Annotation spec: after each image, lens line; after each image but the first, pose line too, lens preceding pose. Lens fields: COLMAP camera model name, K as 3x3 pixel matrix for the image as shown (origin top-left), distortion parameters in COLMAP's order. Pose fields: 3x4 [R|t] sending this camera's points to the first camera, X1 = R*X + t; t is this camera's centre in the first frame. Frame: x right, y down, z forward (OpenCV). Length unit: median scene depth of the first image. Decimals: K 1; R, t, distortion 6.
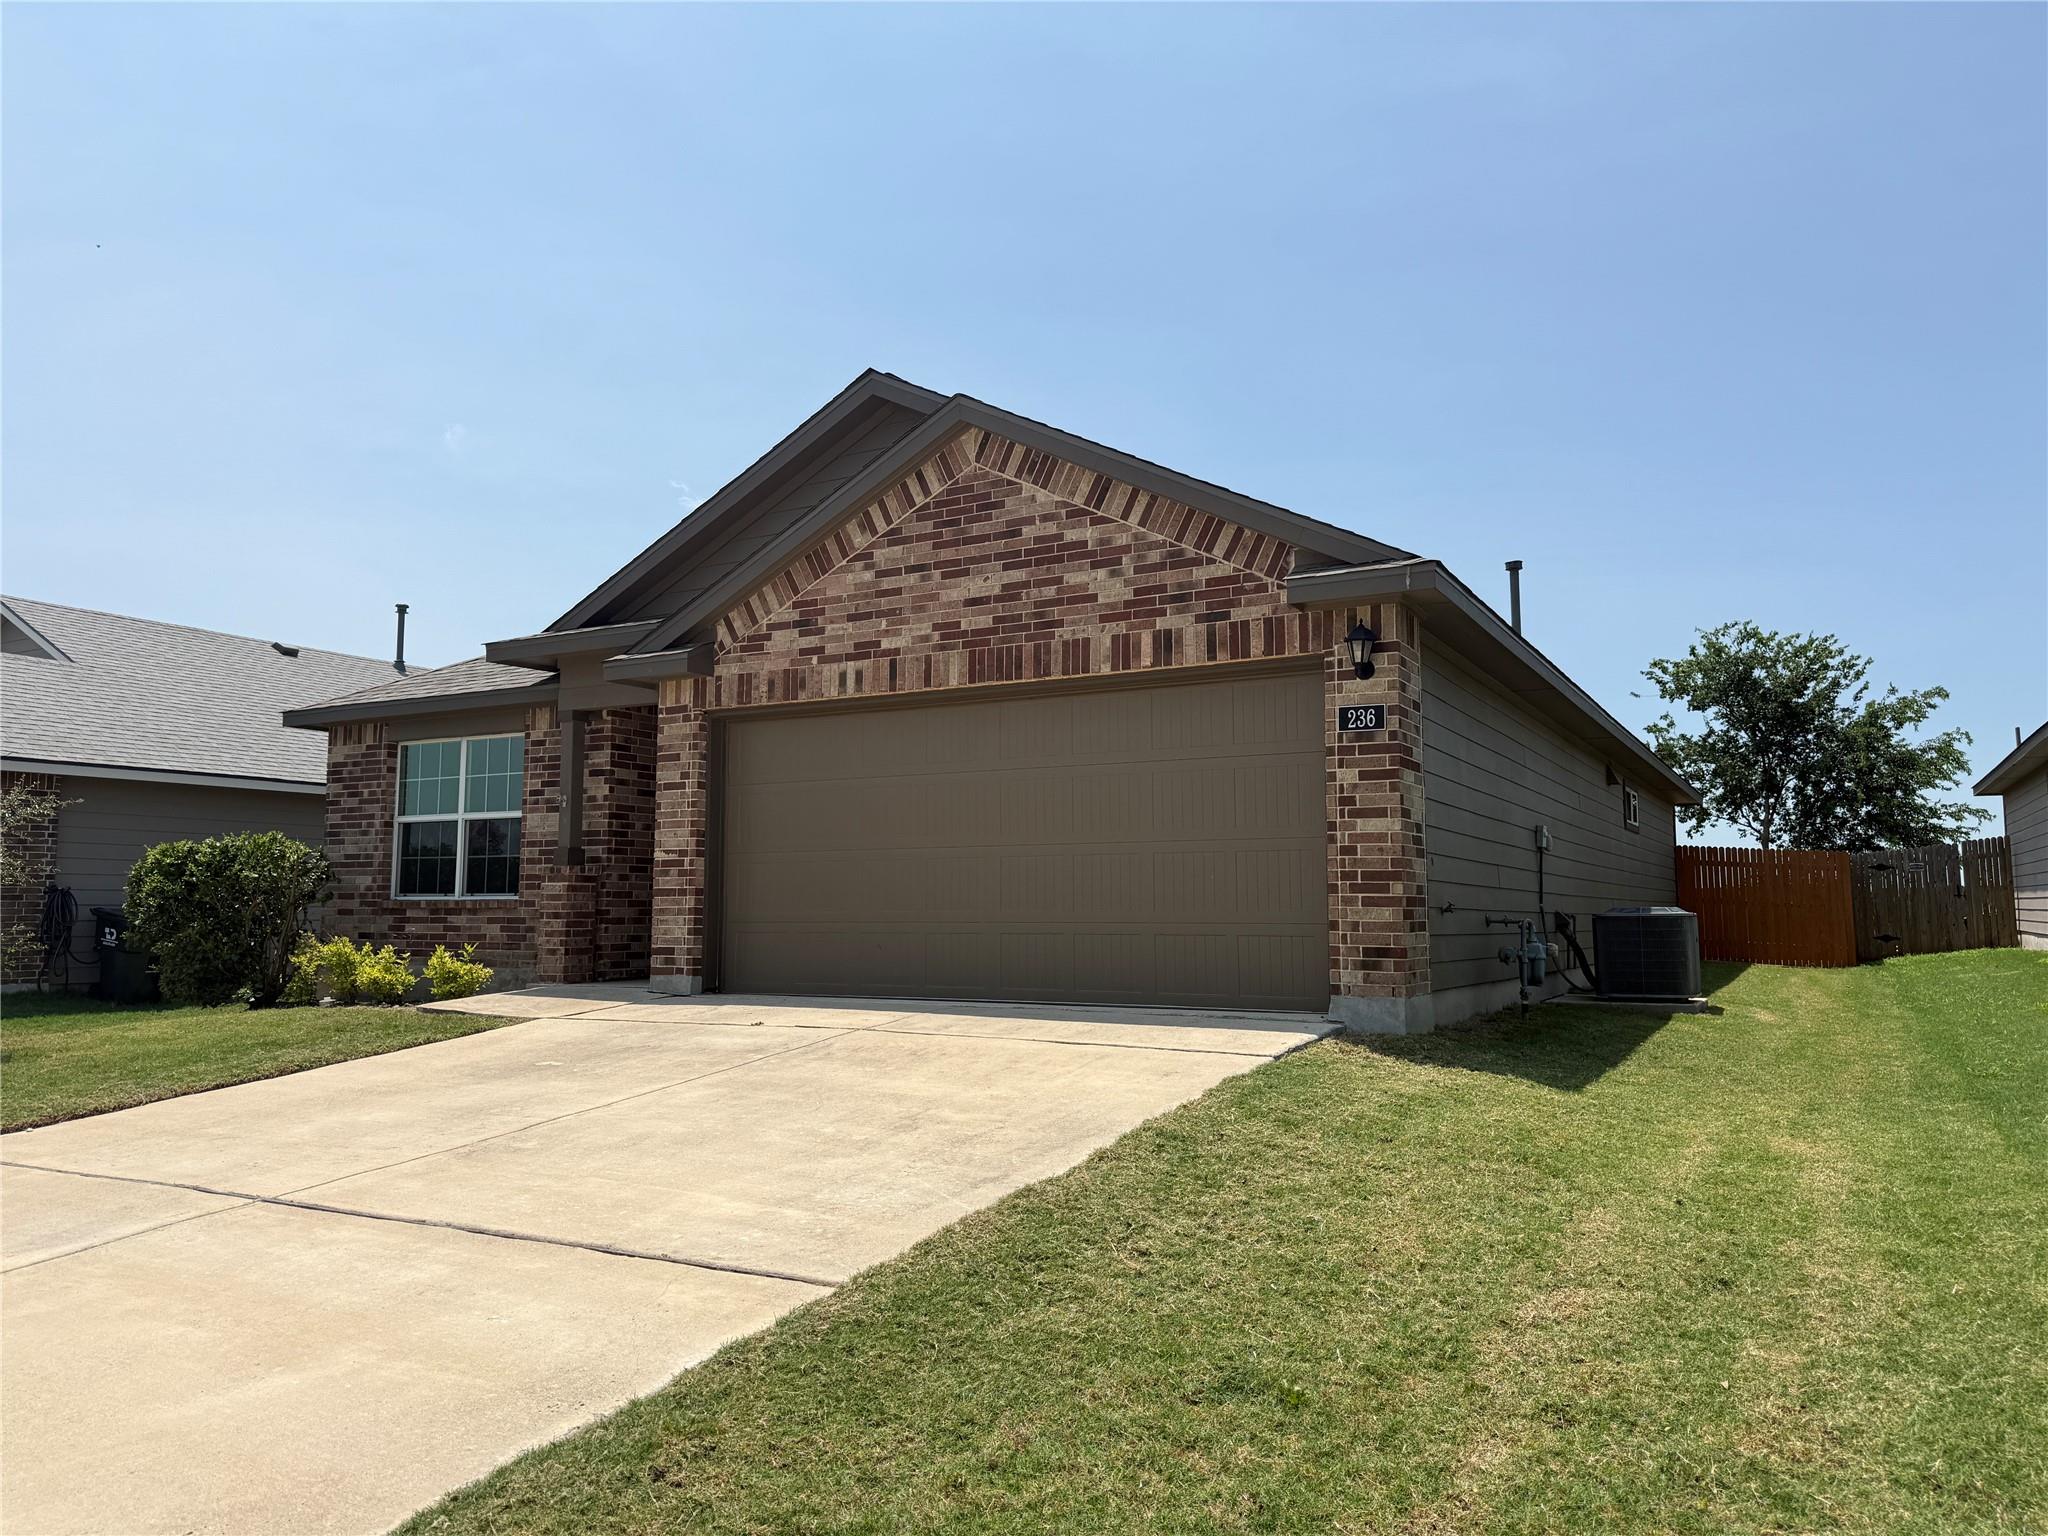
lens RADIAL K [[1446.7, 0, 1015.1], [0, 1446.7, 765.3], [0, 0, 1]] dist [0.049967, -0.041340]
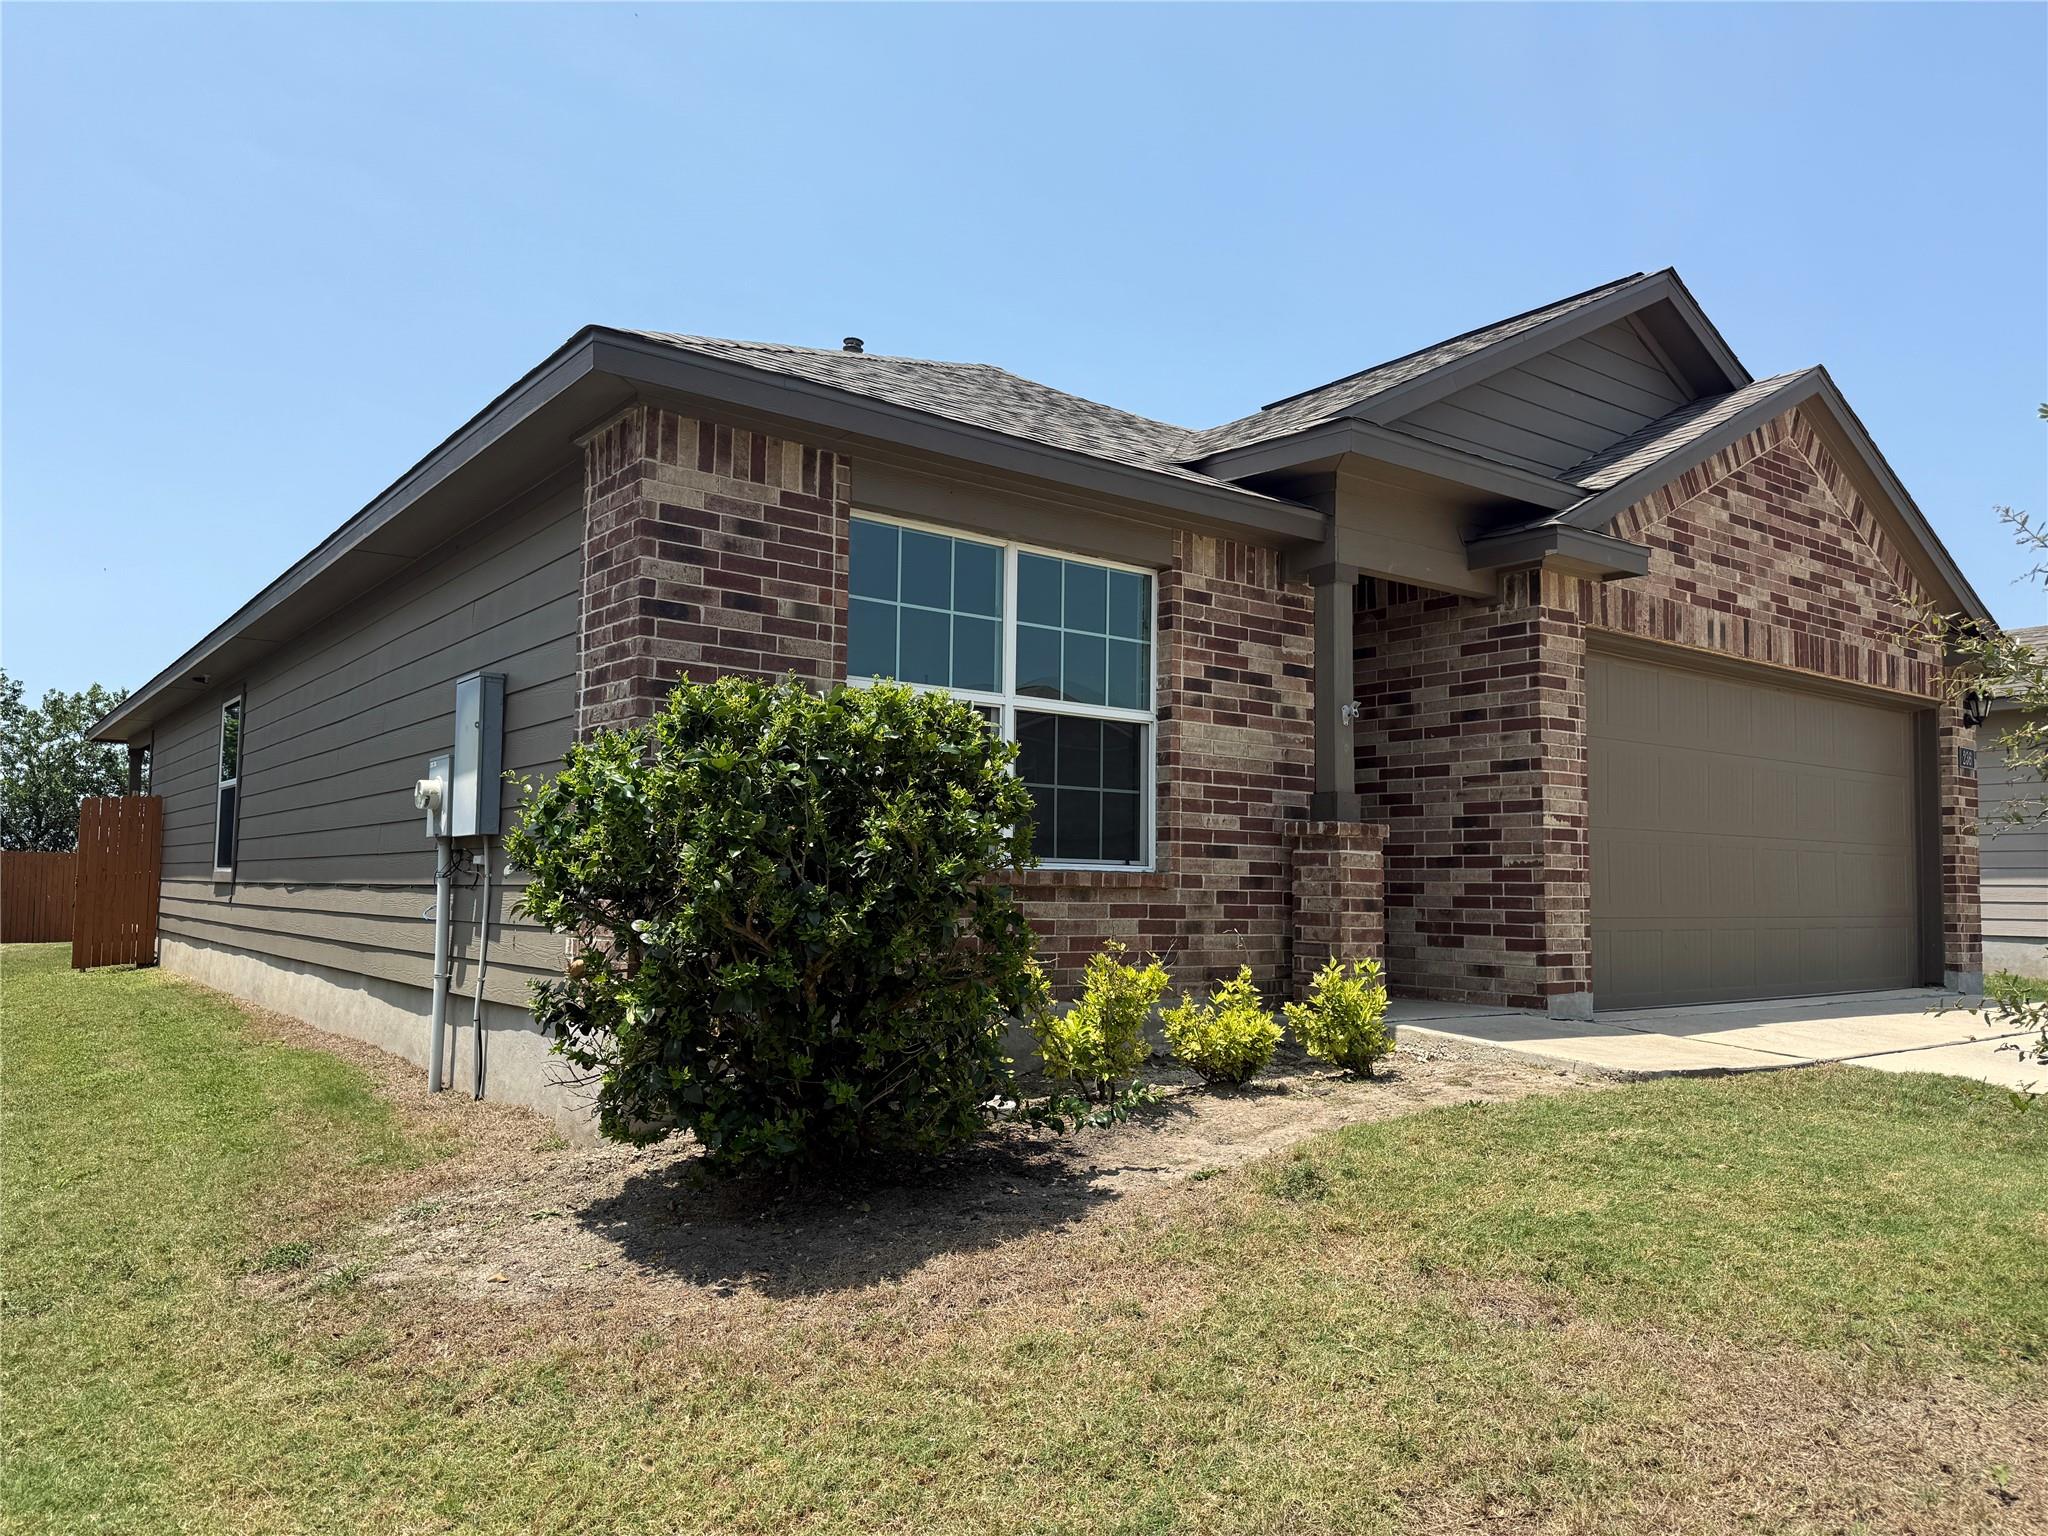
lens RADIAL K [[1446.7, 0, 1012.1], [0, 1446.7, 781.5], [0, 0, 1]] dist [0.049967, -0.041340]
pose [[0.410007, 0.080499, 0.908523, -0.990313], [-0.104011, 0.993726, -0.041110, 0.099209], [-0.906132, -0.077641, 0.415808, 0.954767]]
